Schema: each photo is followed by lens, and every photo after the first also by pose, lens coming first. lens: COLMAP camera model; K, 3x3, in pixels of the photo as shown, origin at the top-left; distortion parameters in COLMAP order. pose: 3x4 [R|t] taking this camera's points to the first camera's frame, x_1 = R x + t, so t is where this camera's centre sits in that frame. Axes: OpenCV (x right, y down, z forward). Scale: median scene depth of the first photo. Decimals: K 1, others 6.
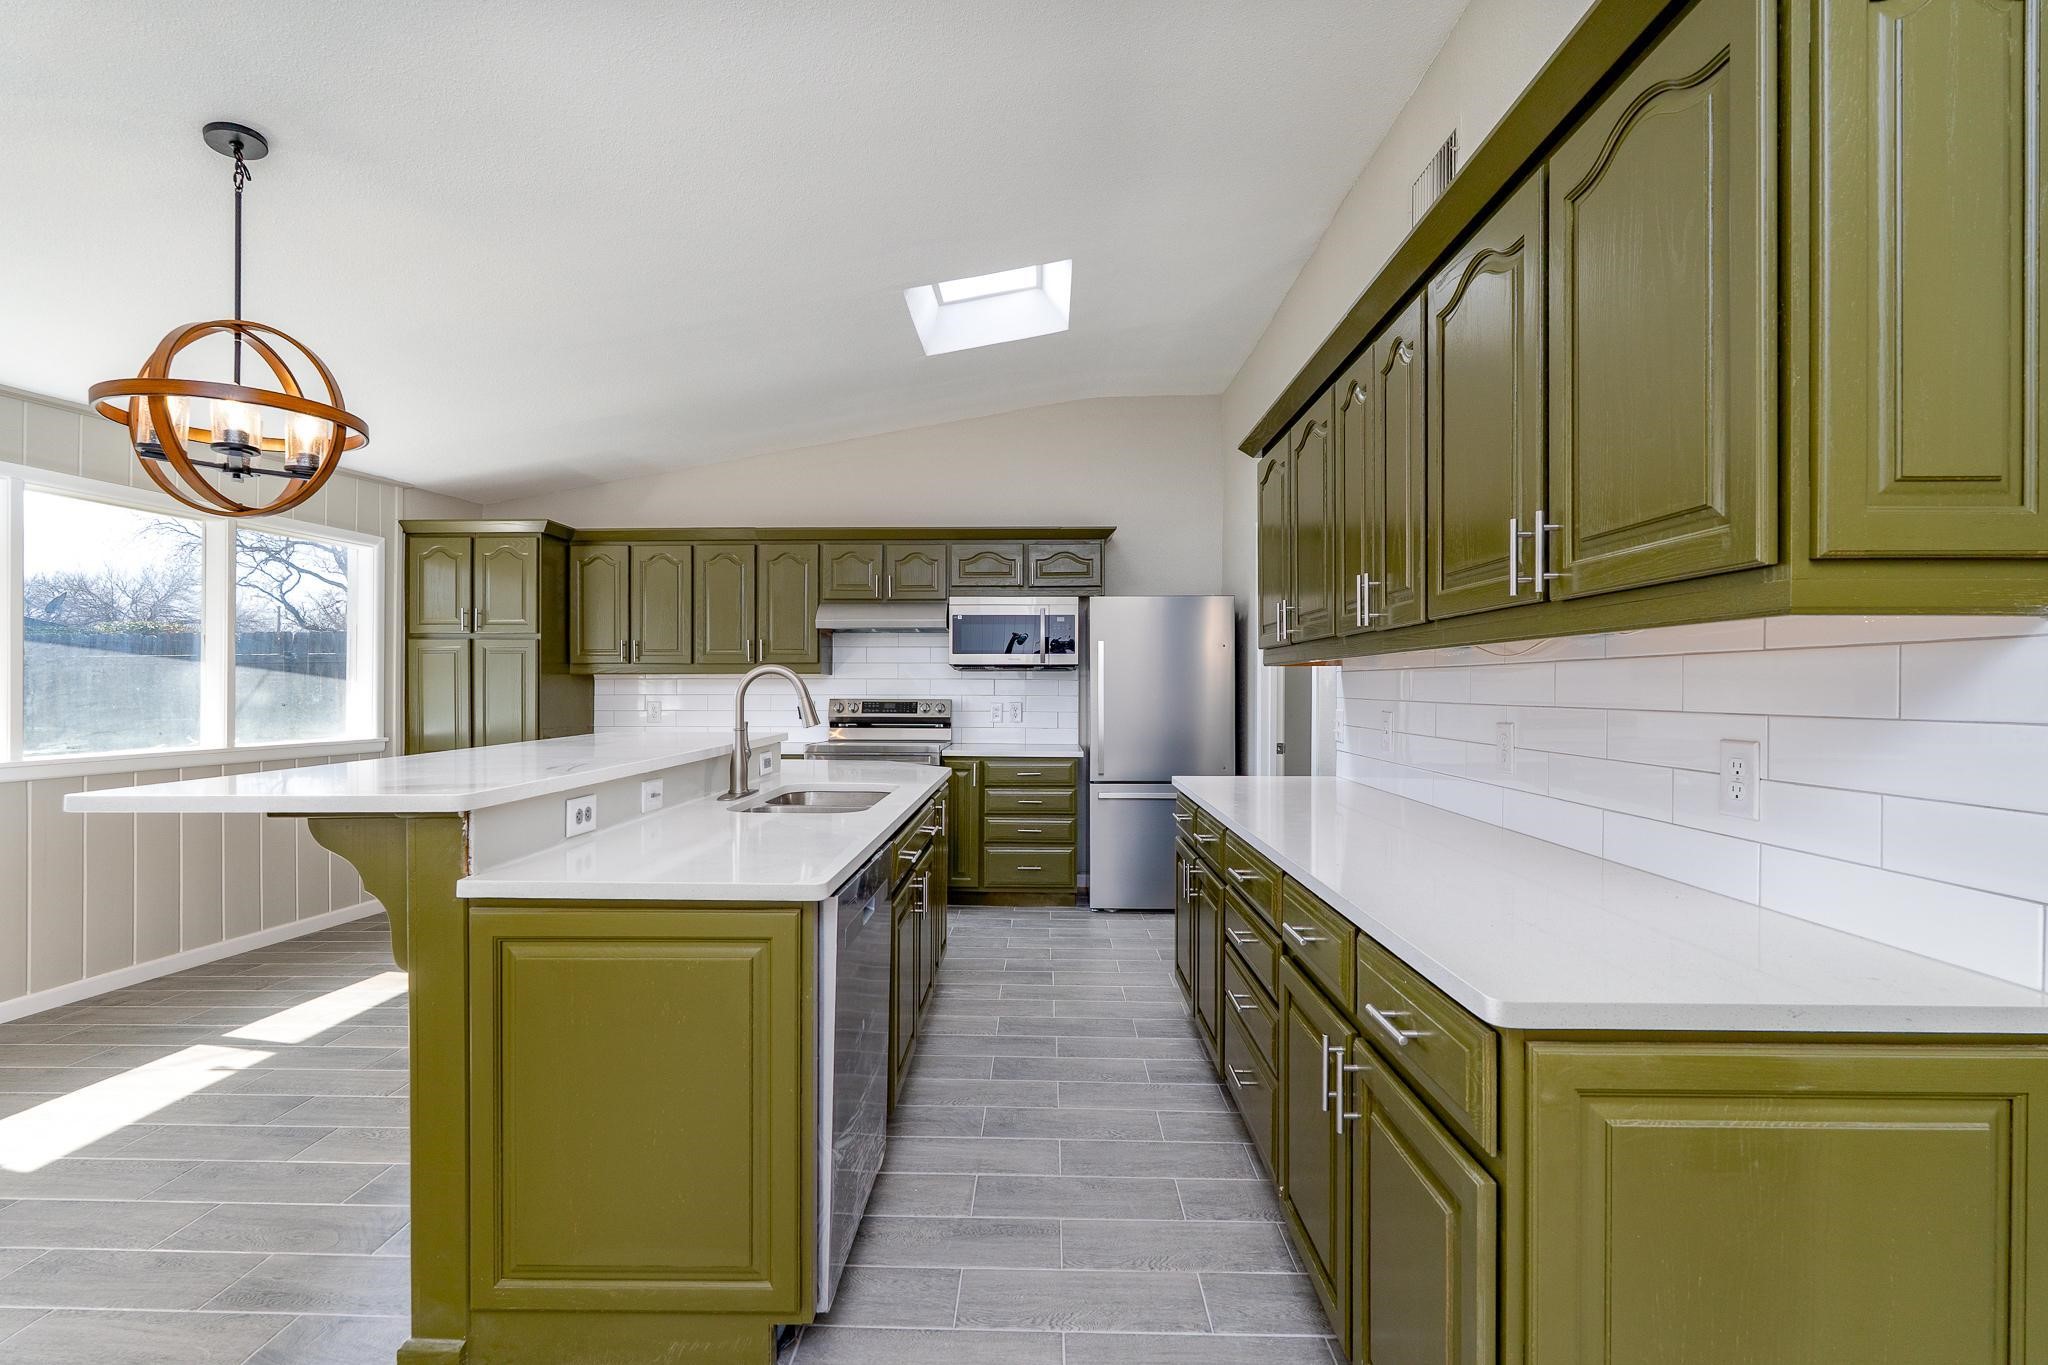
lens RADIAL K [[909.9, 0, 1020.5], [0, 909.9, 685.6], [0, 0, 1]] dist [-0.002866, 0.000299]
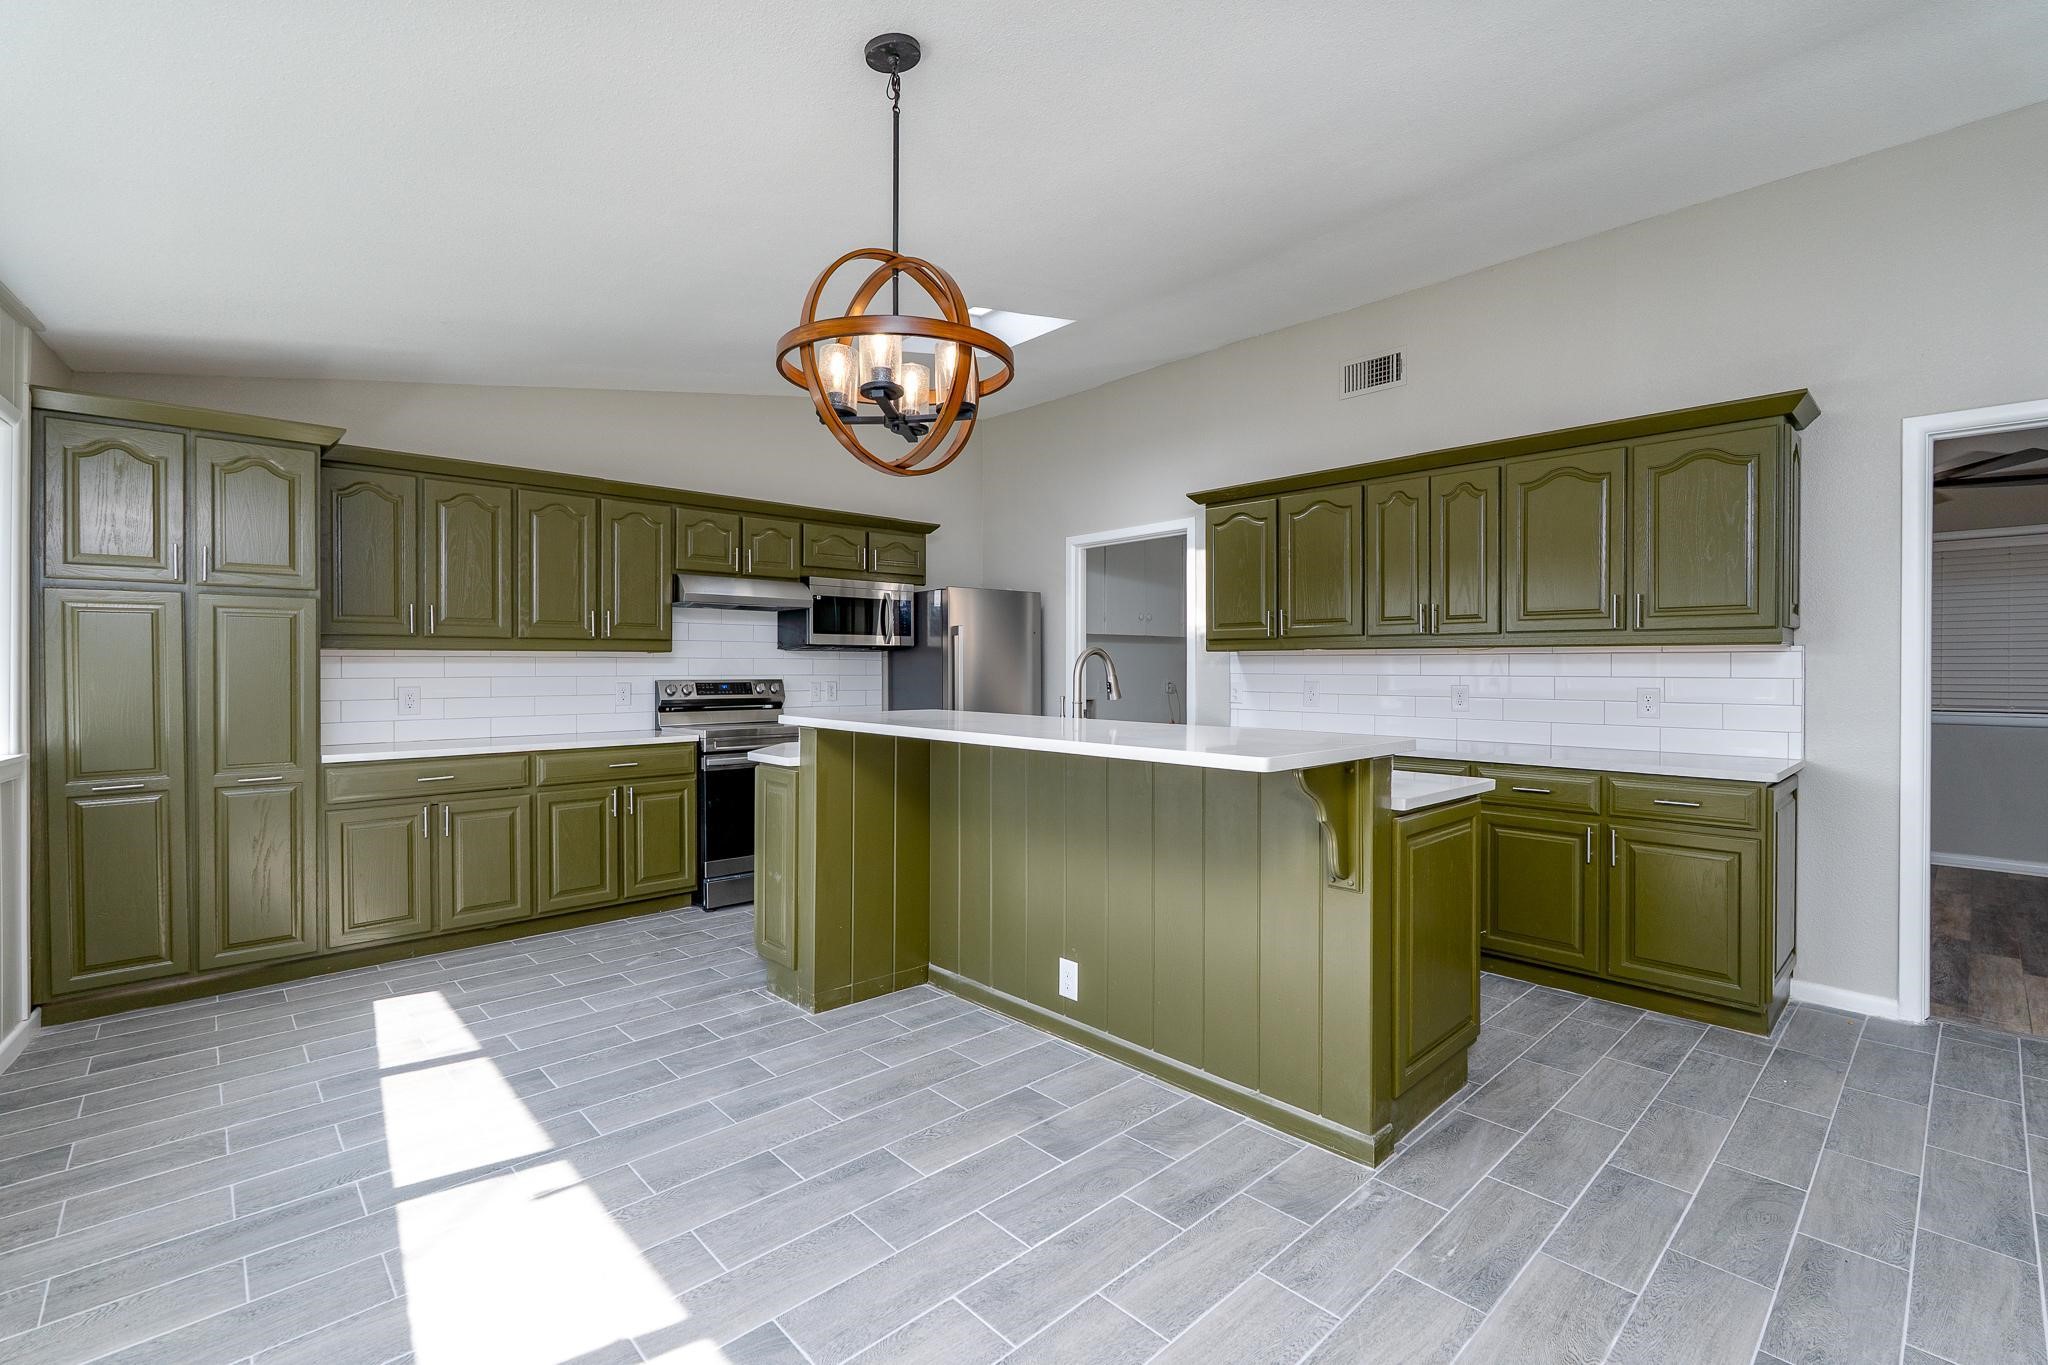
lens RADIAL K [[909.9, 0, 1027.1], [0, 909.9, 675.1], [0, 0, 1]] dist [-0.002866, 0.000299]
pose [[0.708055, -0.007789, 0.706114, -0.635569], [0.002237, 0.999959, 0.008787, 0.002792], [-0.706154, -0.004643, 0.708043, 0.125892]]
